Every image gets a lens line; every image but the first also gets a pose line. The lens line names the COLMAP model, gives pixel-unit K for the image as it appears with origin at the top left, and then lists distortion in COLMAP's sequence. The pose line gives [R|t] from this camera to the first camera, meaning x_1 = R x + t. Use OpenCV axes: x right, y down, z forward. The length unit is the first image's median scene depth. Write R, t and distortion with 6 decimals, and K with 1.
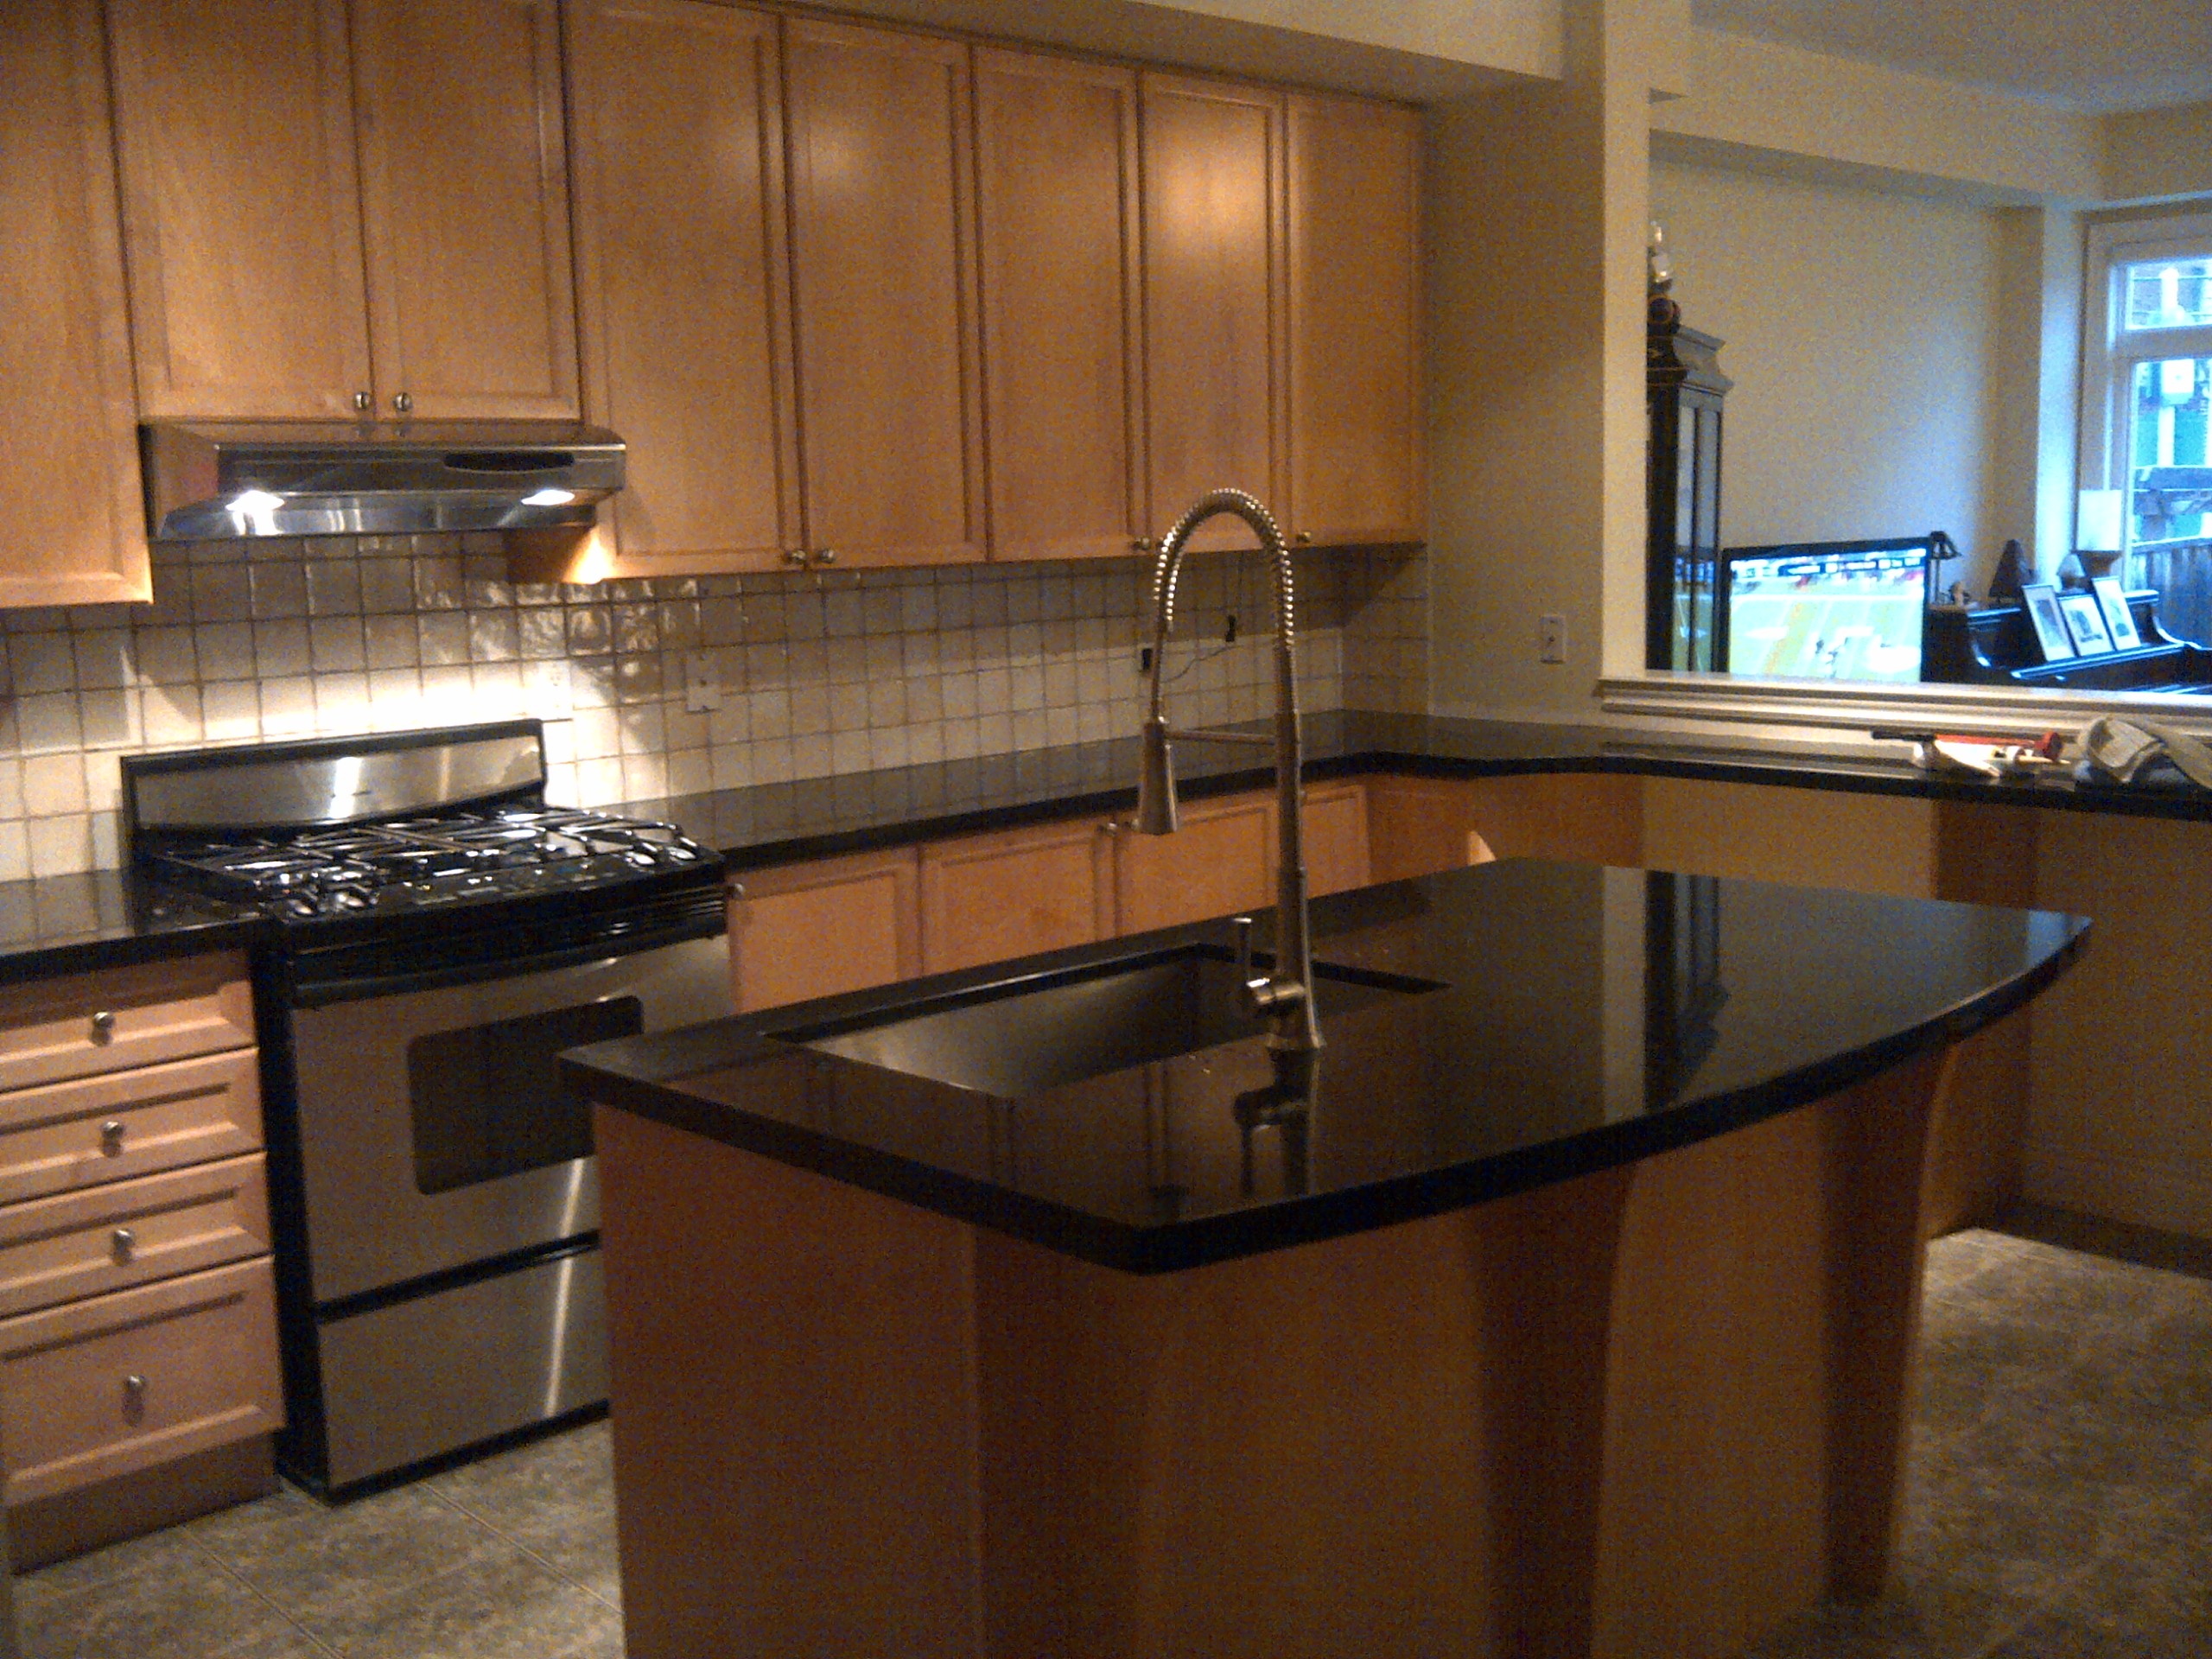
lens RADIAL K [[2226.4, 0, 1100.0], [0, 2226.4, 818.7], [0, 0, 1]] dist [-0.031200, 0.000000]
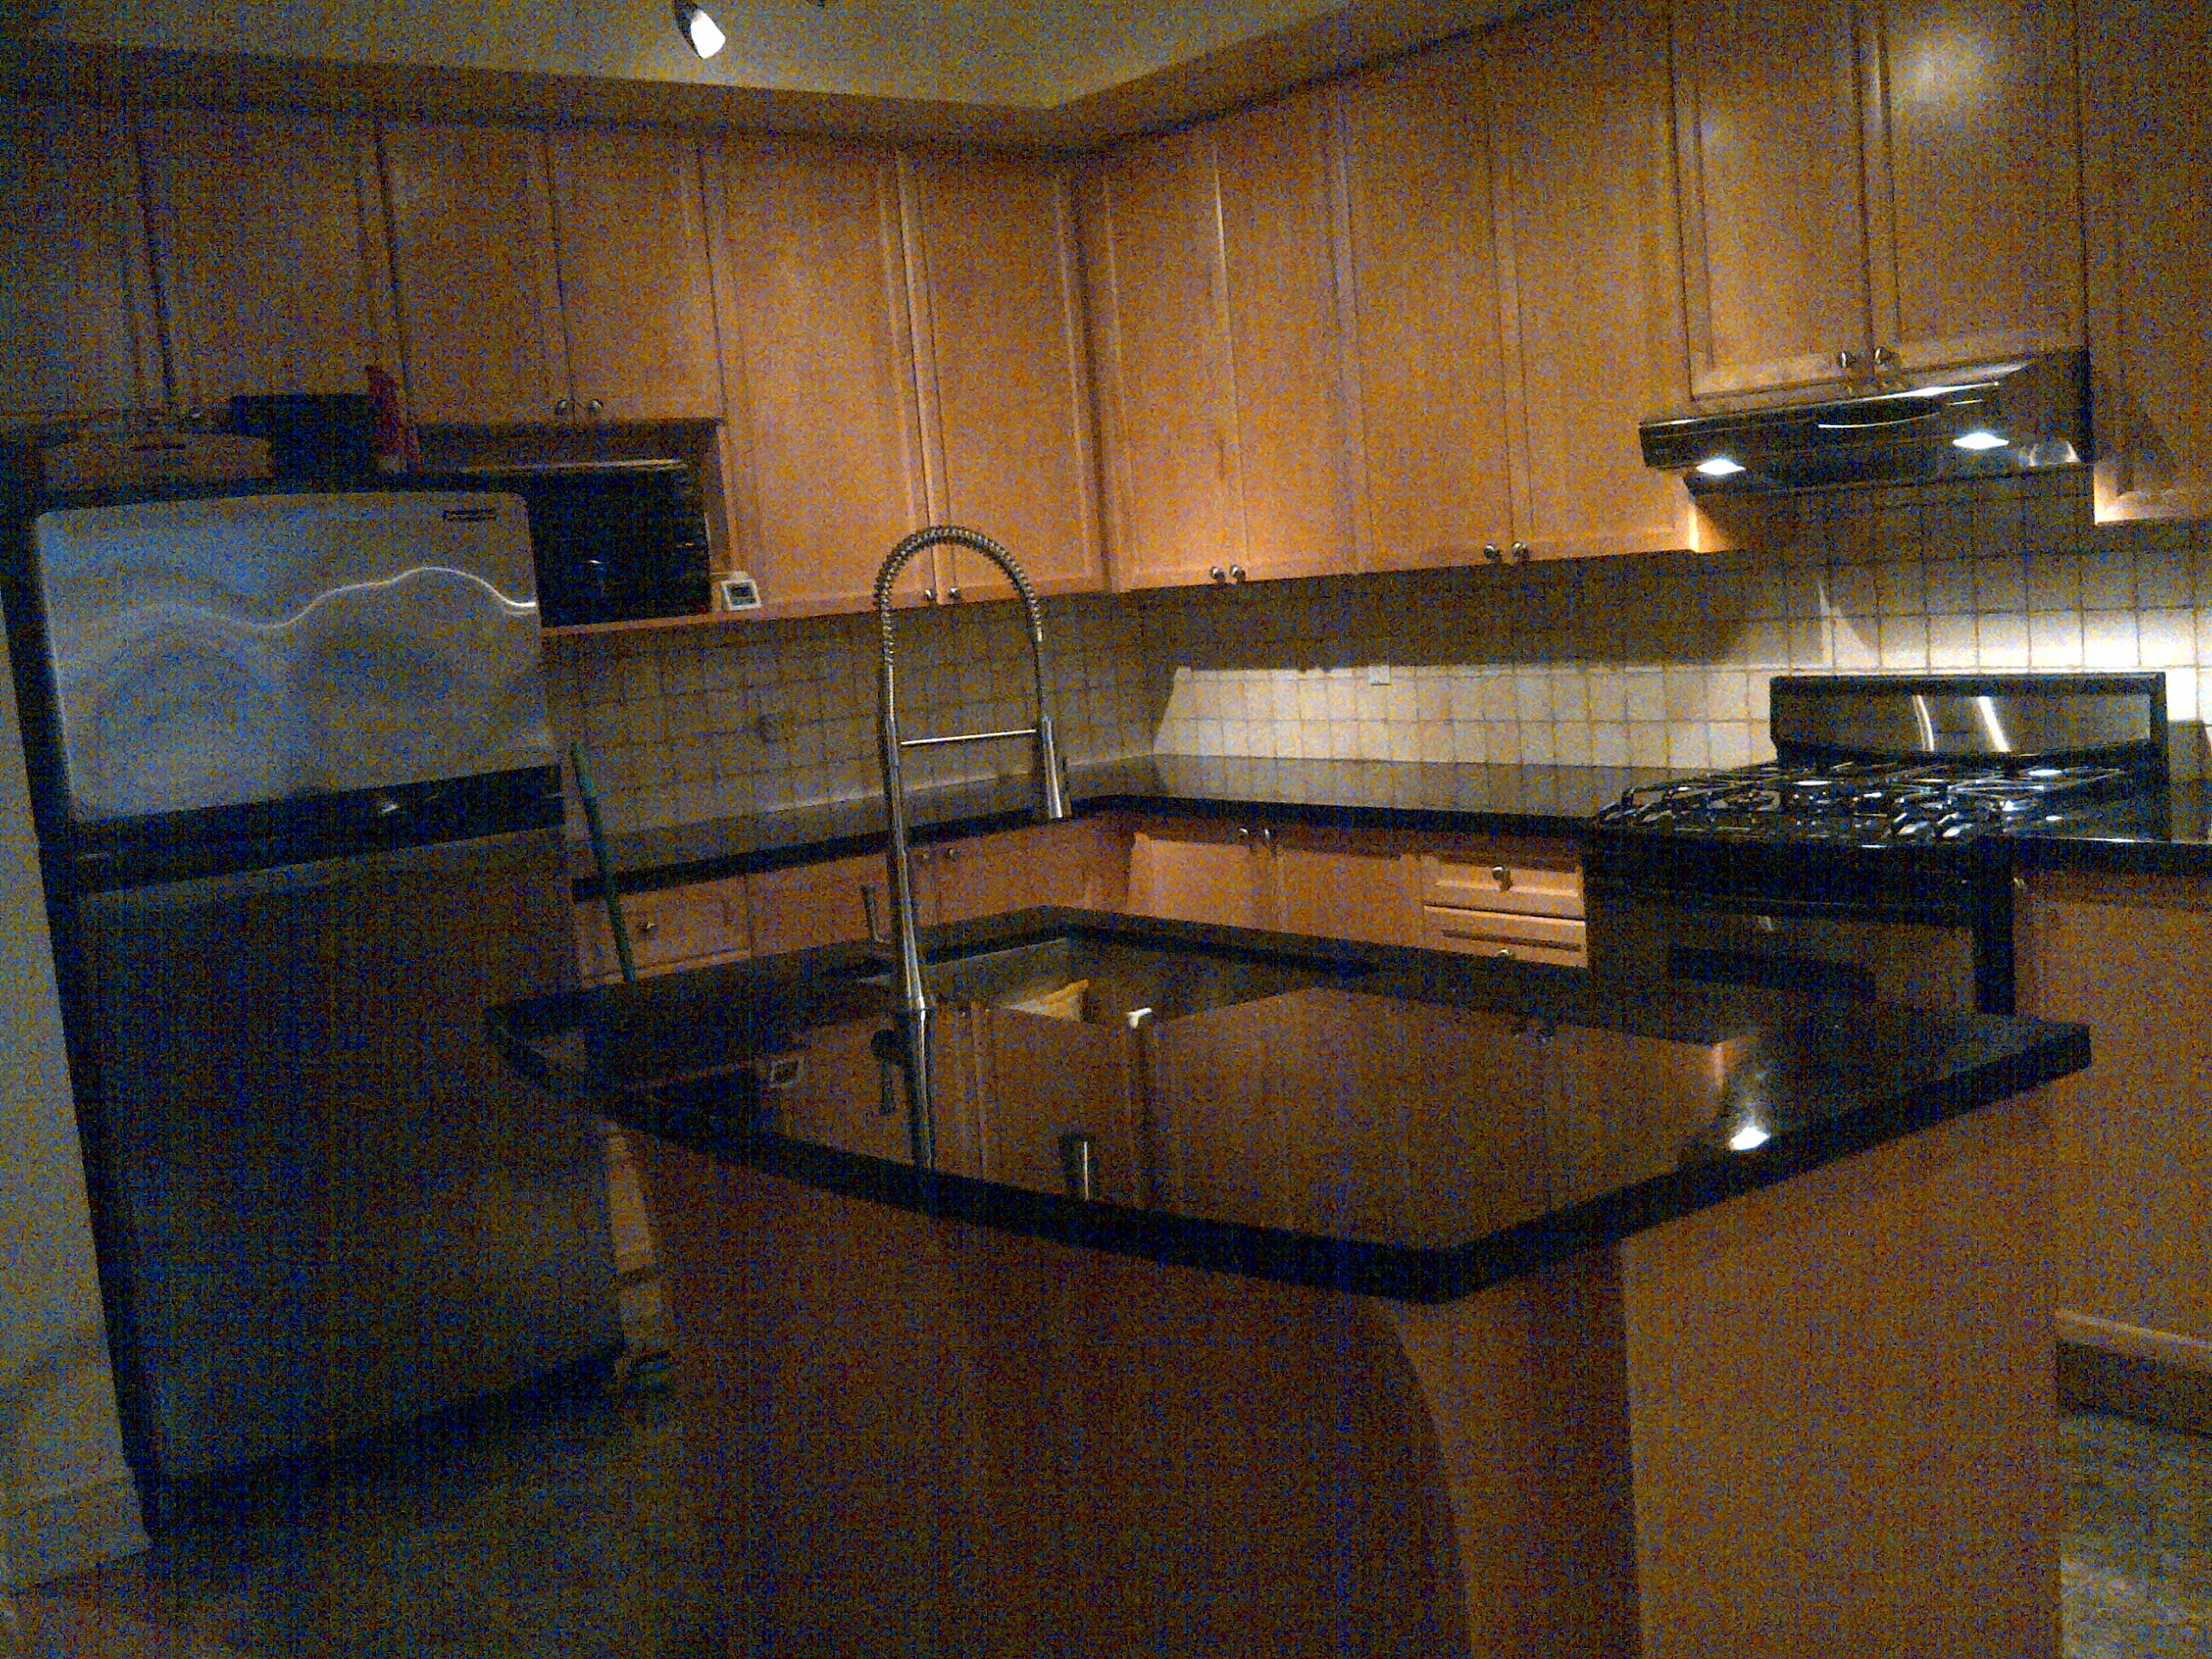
lens RADIAL K [[2226.4, 0, 1102.0], [0, 2226.4, 837.1], [0, 0, 1]] dist [-0.031200, 0.000000]
pose [[-0.100384, 0.164947, -0.981181, 0.657887], [-0.051421, 0.983984, 0.170679, -0.108711], [0.993619, 0.067587, -0.090295, 0.645261]]
